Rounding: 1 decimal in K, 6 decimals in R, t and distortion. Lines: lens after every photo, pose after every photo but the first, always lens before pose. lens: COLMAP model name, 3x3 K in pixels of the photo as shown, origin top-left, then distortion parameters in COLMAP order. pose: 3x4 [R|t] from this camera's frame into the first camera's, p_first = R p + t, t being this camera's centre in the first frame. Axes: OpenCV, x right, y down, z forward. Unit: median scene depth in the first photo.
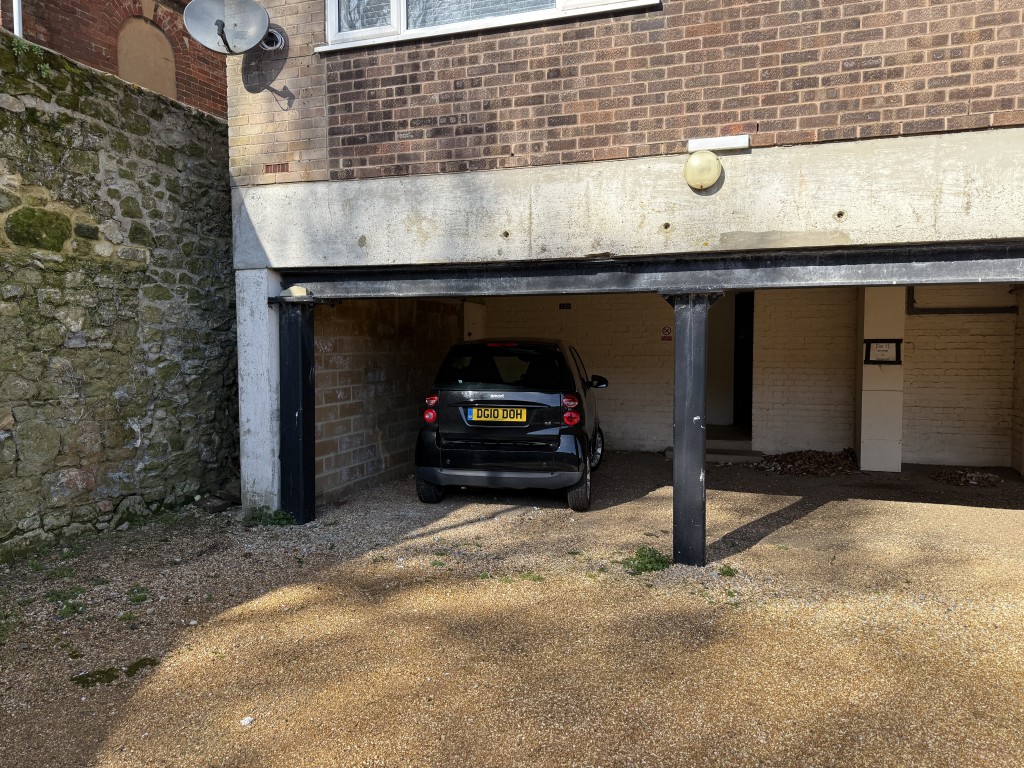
lens RADIAL K [[715.9, 0, 504.4], [0, 715.9, 392.1], [0, 0, 1]] dist [0.038613, -0.036557]
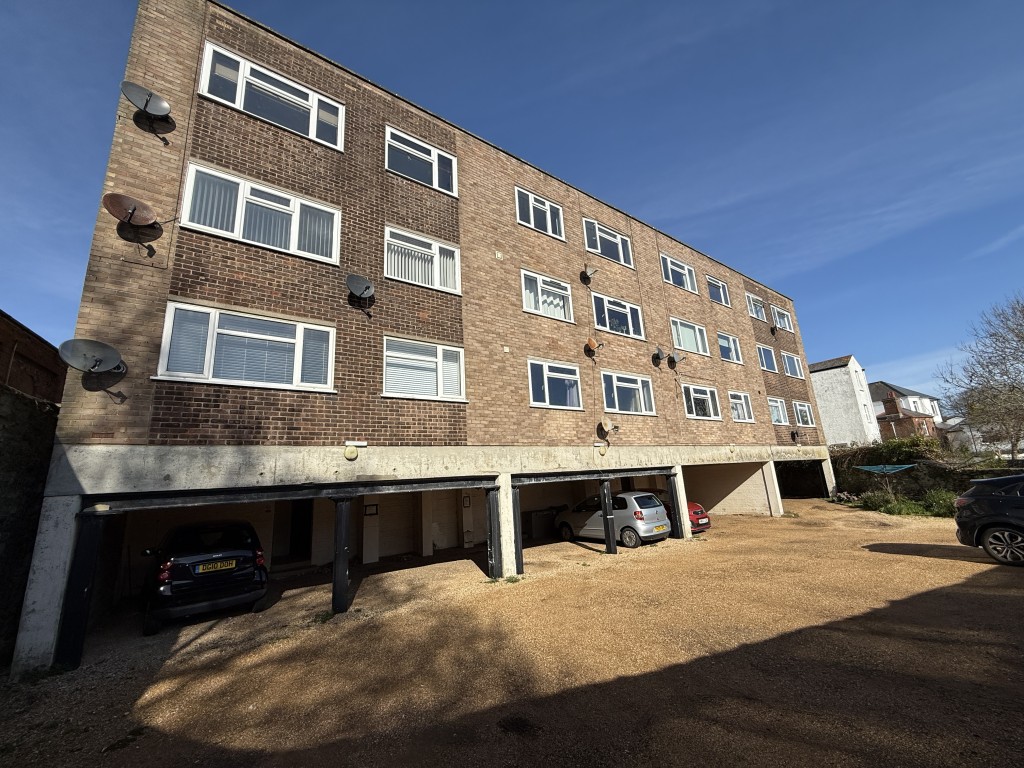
lens RADIAL K [[409.8, 0, 512.2], [0, 409.8, 385.8], [0, 0, 1]] dist [0.000133, -0.001658]
pose [[0.581069, 0.151989, 0.799536, -0.626172], [0.116520, 0.956750, -0.266557, -0.056720], [-0.805470, 0.248051, 0.538228, -0.388782]]
